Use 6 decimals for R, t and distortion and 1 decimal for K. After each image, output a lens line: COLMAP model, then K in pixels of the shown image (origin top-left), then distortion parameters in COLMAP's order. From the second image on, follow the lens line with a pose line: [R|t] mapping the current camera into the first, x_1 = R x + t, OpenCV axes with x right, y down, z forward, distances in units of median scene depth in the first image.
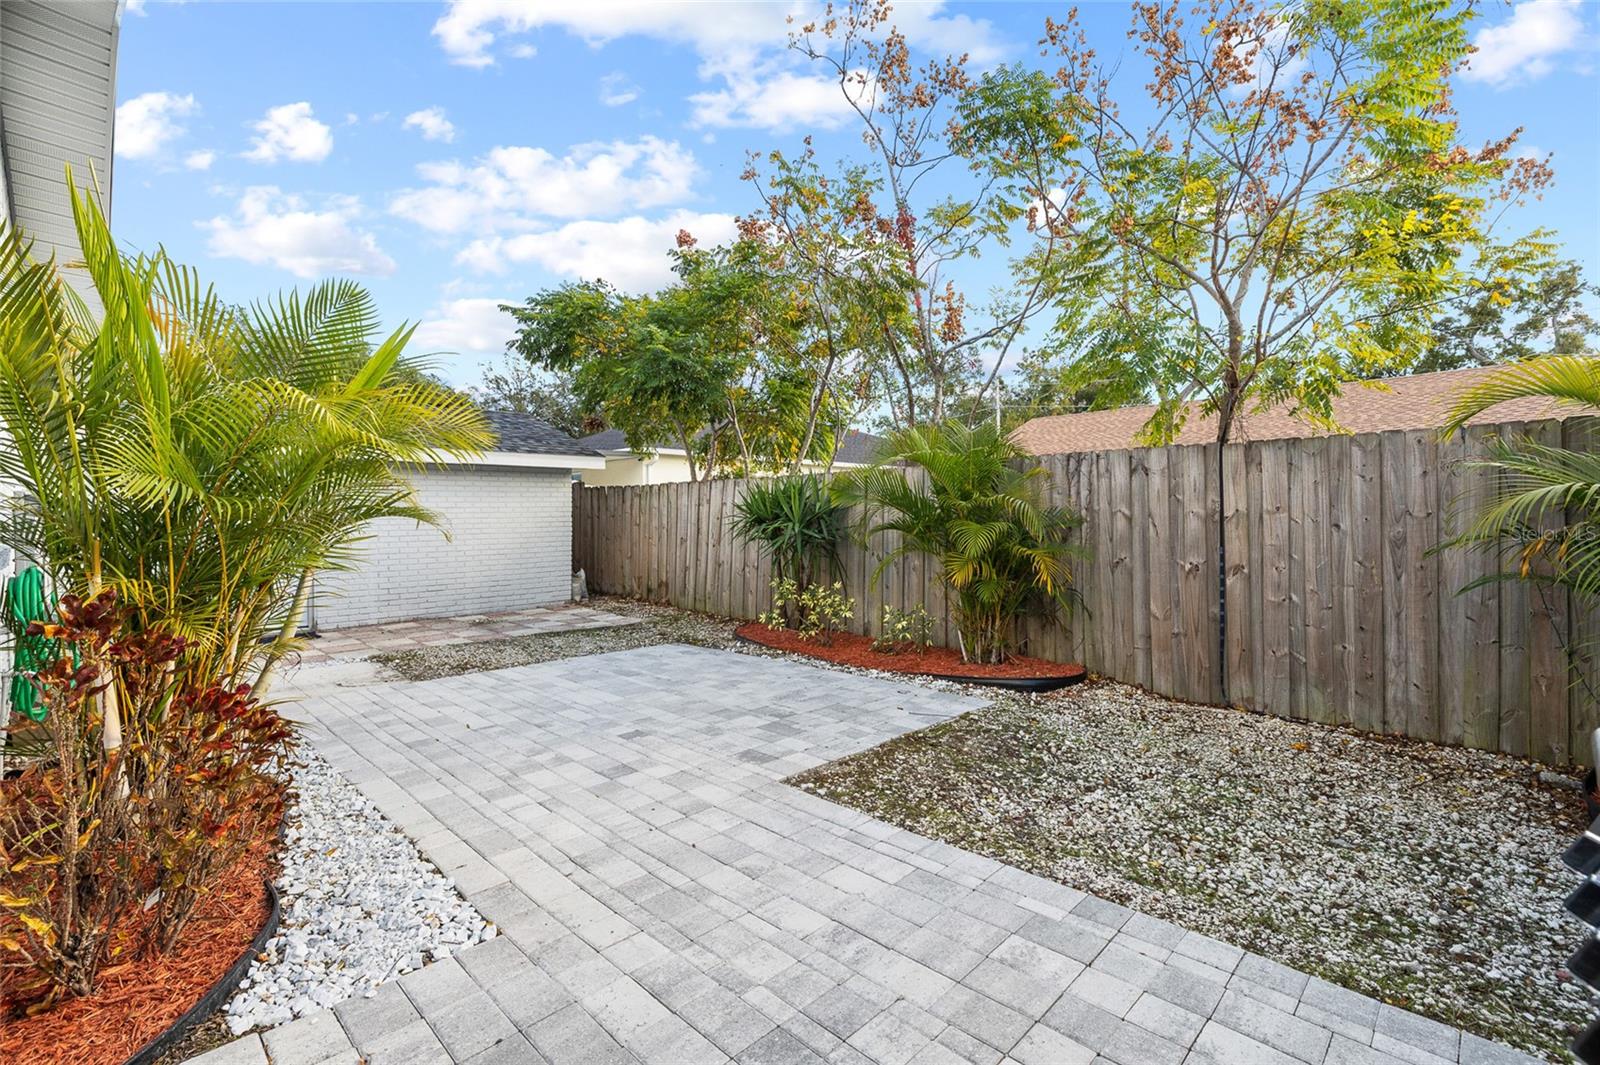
lens RADIAL K [[713.8, 0, 803.8], [0, 713.8, 520.6], [0, 0, 1]] dist [0.000396, -0.000068]
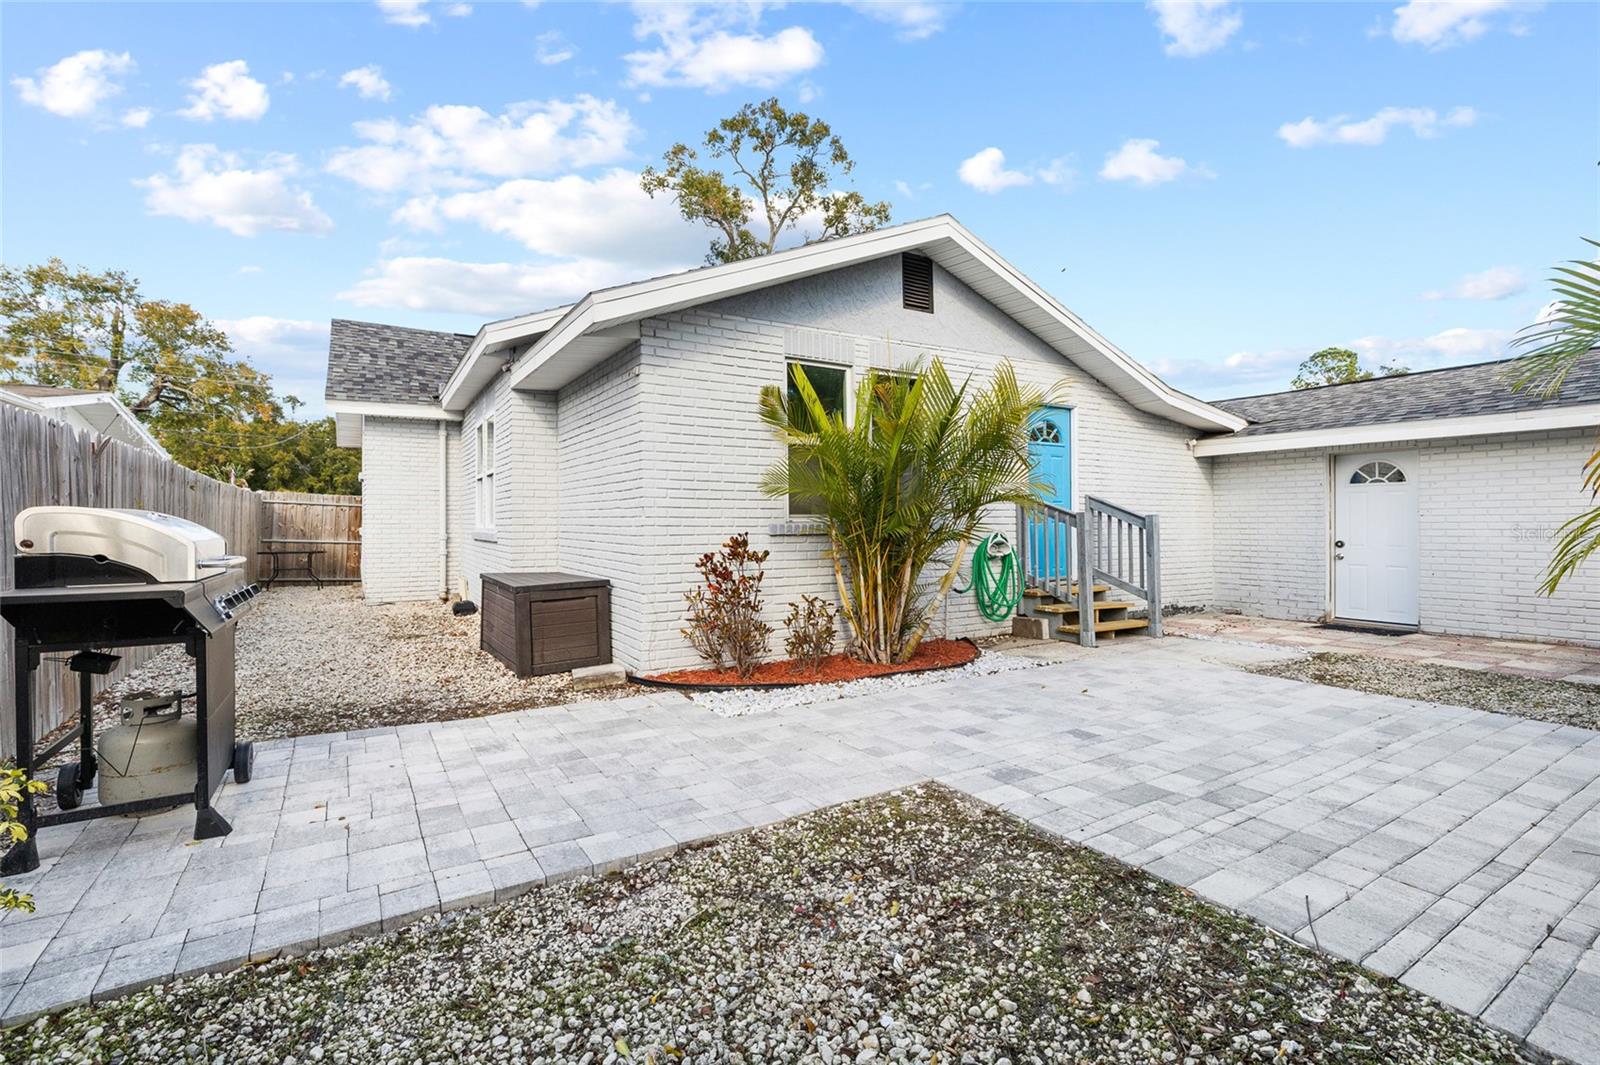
lens RADIAL K [[713.8, 0, 803.8], [0, 713.8, 520.6], [0, 0, 1]] dist [0.000396, -0.000068]
pose [[-0.219842, 0.003880, -0.975528, 0.920185], [0.005638, 0.999980, 0.002707, 0.024218], [0.975519, -0.004905, -0.219859, 1.057086]]
